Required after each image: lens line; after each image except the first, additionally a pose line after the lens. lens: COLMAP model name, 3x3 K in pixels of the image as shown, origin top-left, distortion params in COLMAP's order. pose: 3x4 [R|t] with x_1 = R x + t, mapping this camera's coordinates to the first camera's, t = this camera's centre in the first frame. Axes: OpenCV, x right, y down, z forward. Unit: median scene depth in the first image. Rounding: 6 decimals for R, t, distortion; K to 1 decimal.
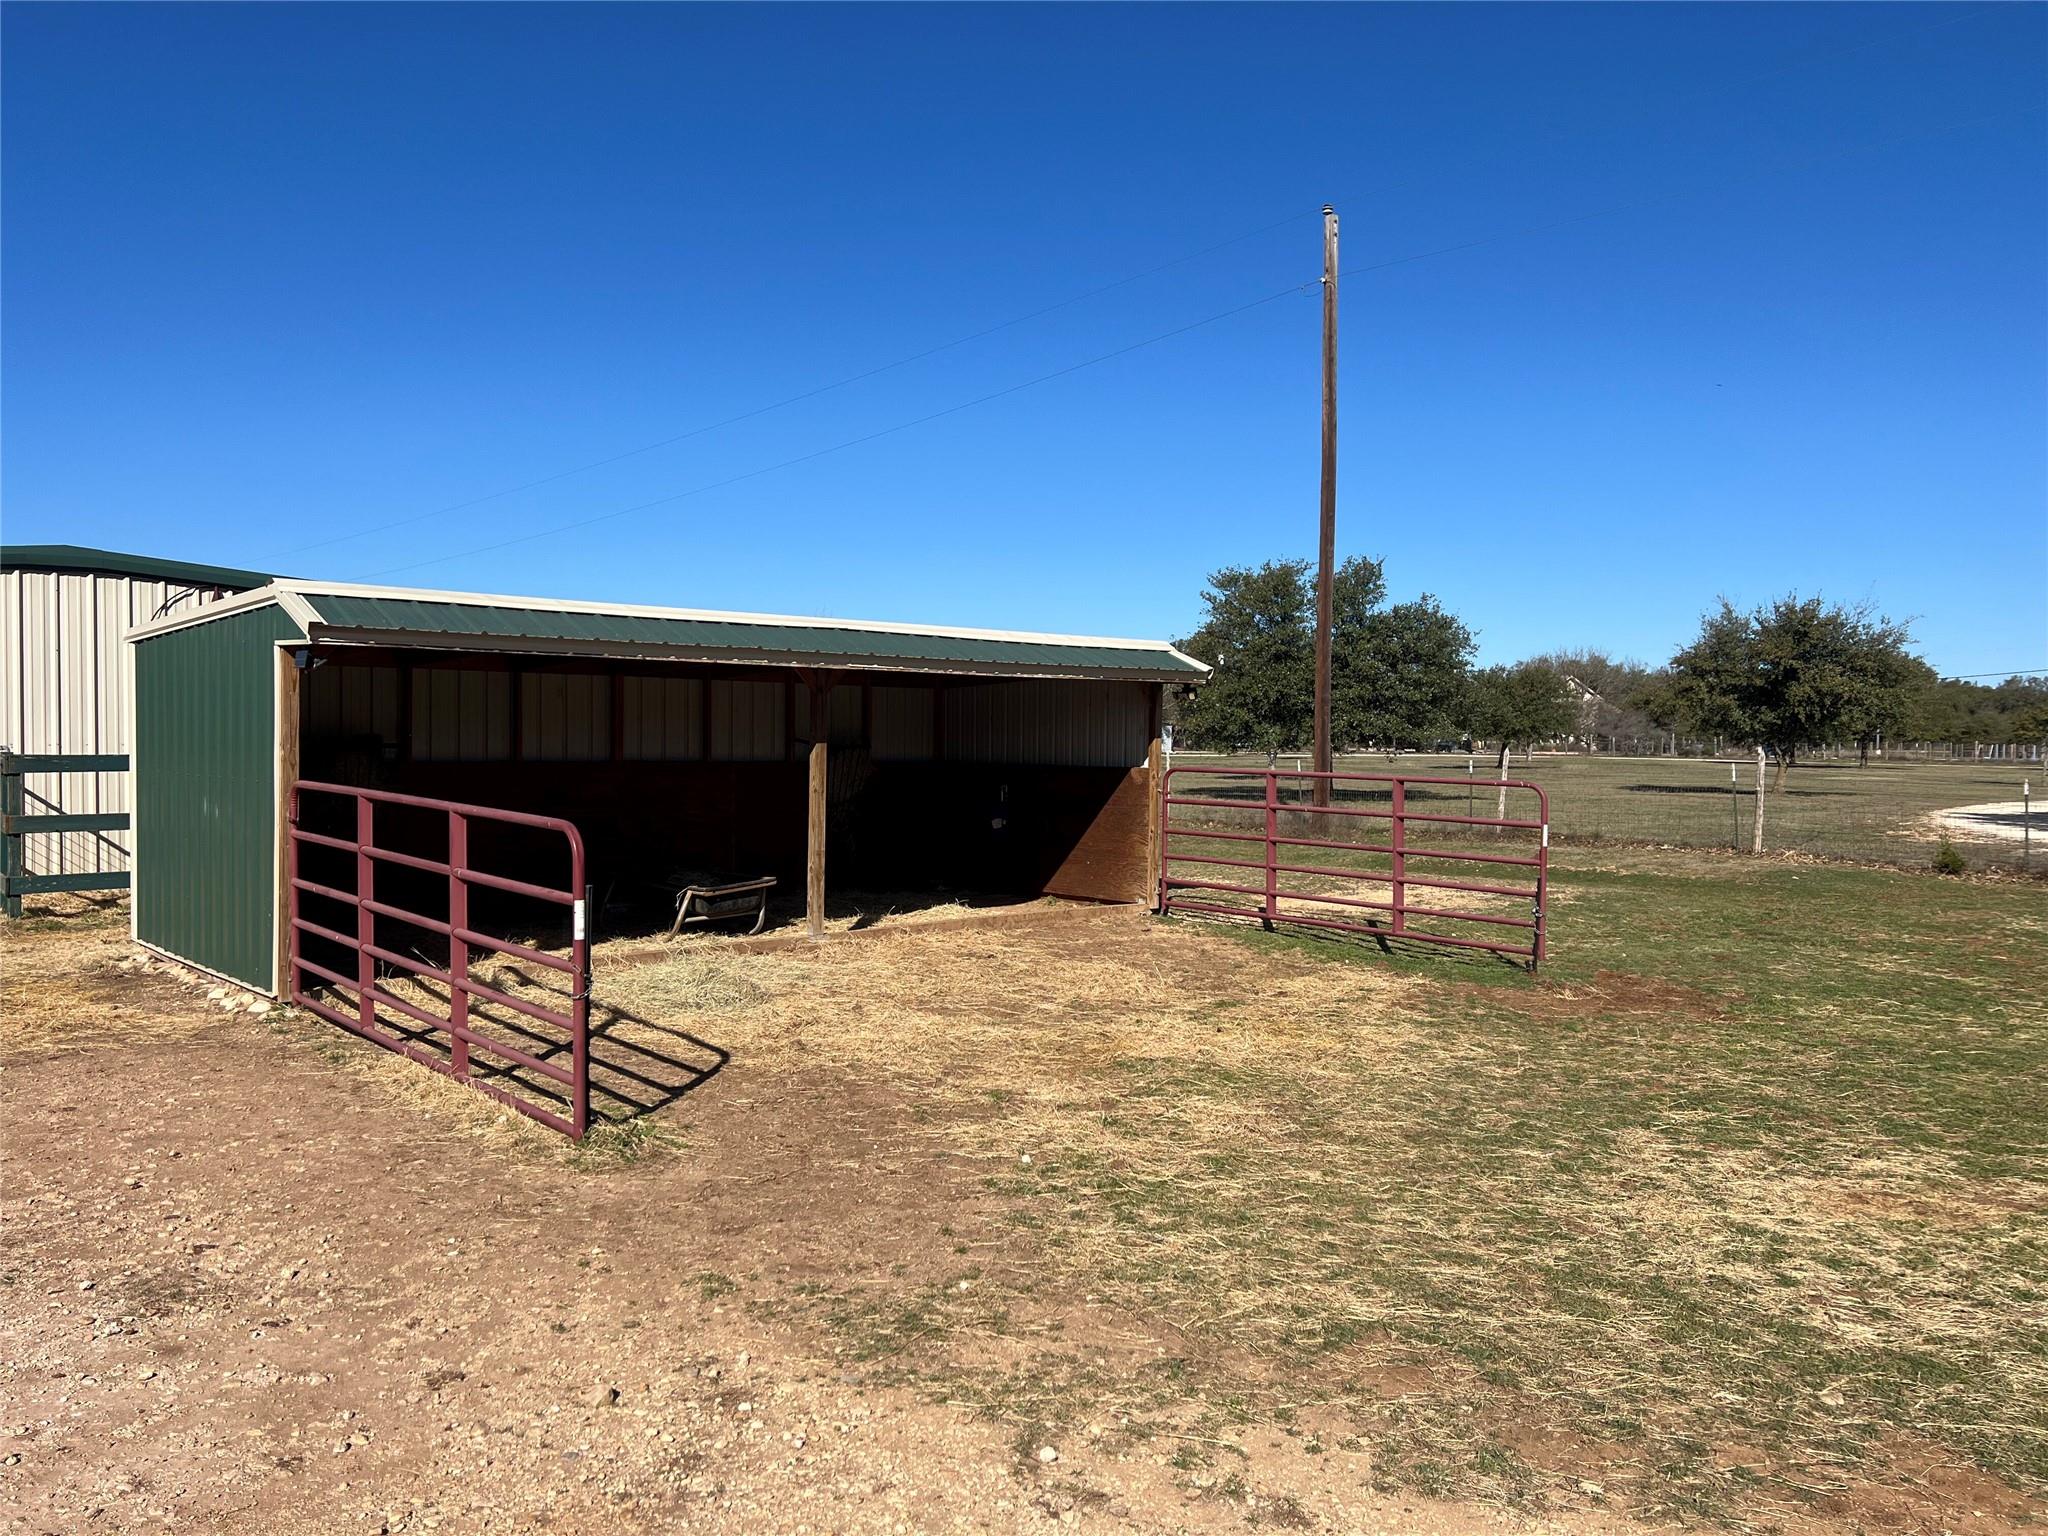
lens RADIAL K [[1583.2, 0, 982.2], [0, 1583.2, 762.7], [0, 0, 1]] dist [0.056454, -0.048976]
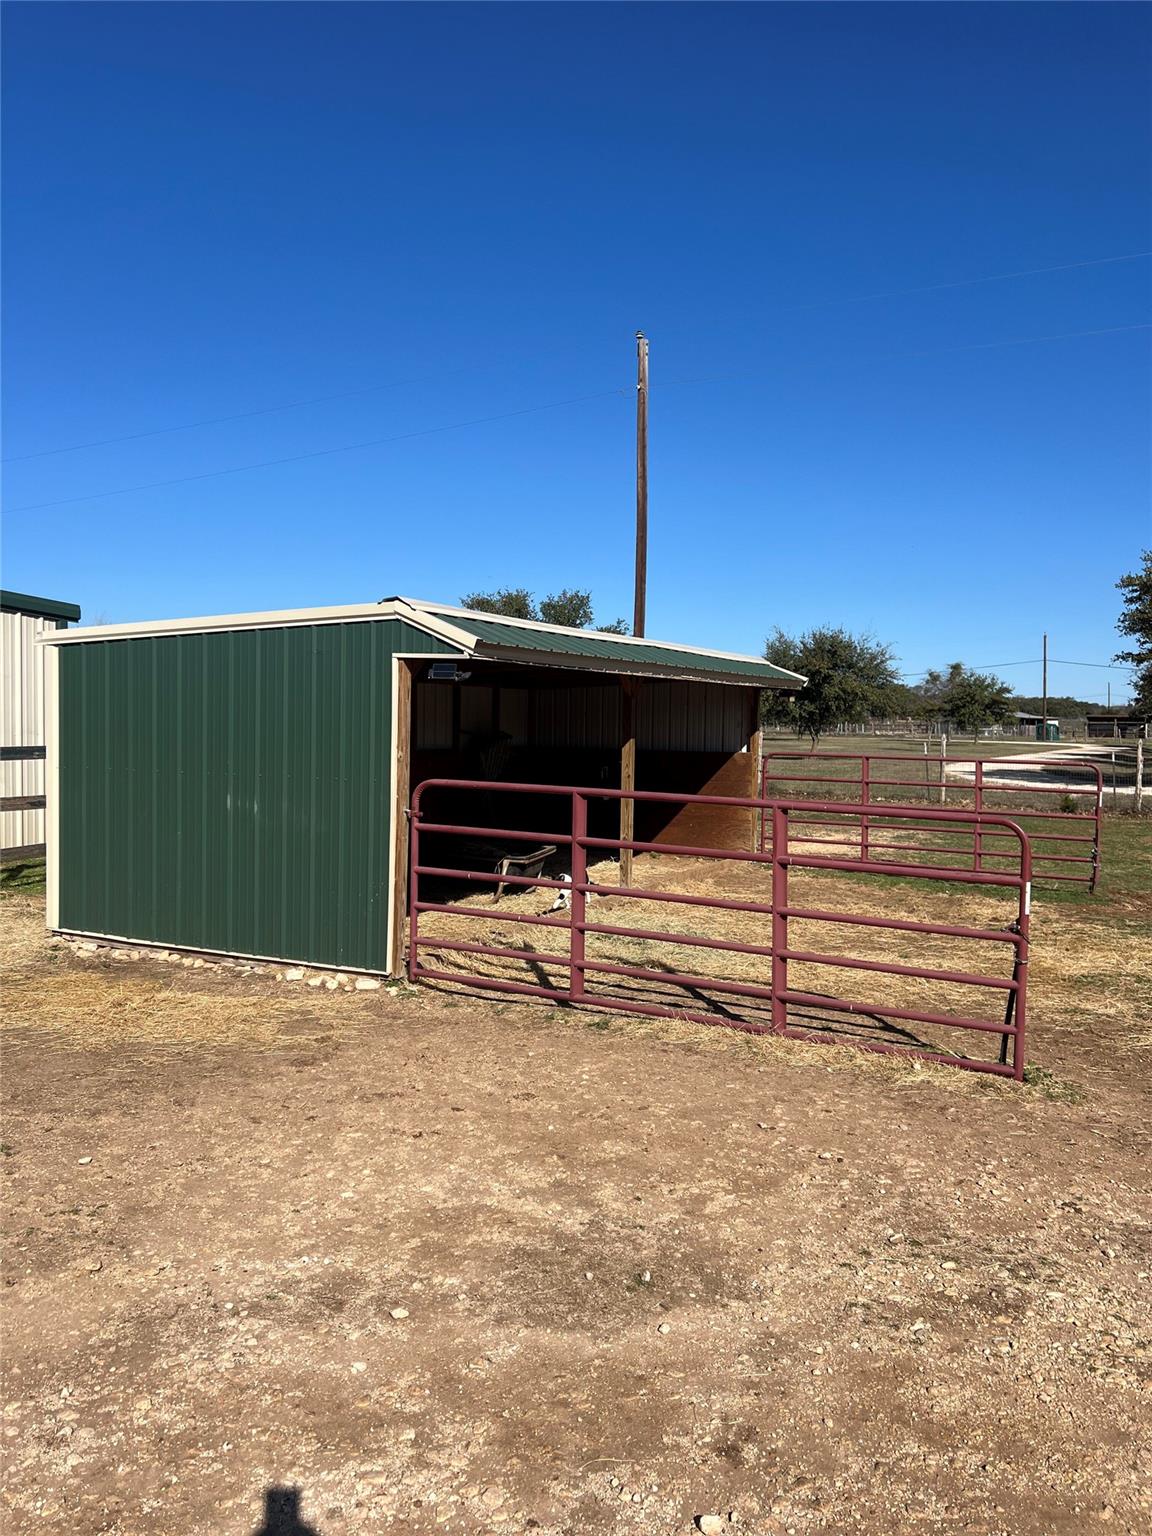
lens RADIAL K [[1187.4, 0, 573.8], [0, 1187.4, 768.2], [0, 0, 1]] dist [0.056454, -0.048976]
pose [[0.933885, -0.014592, 0.357274, -0.389354], [0.005150, 0.999612, 0.027365, -0.011594], [-0.357535, -0.023716, 0.933598, 0.117835]]
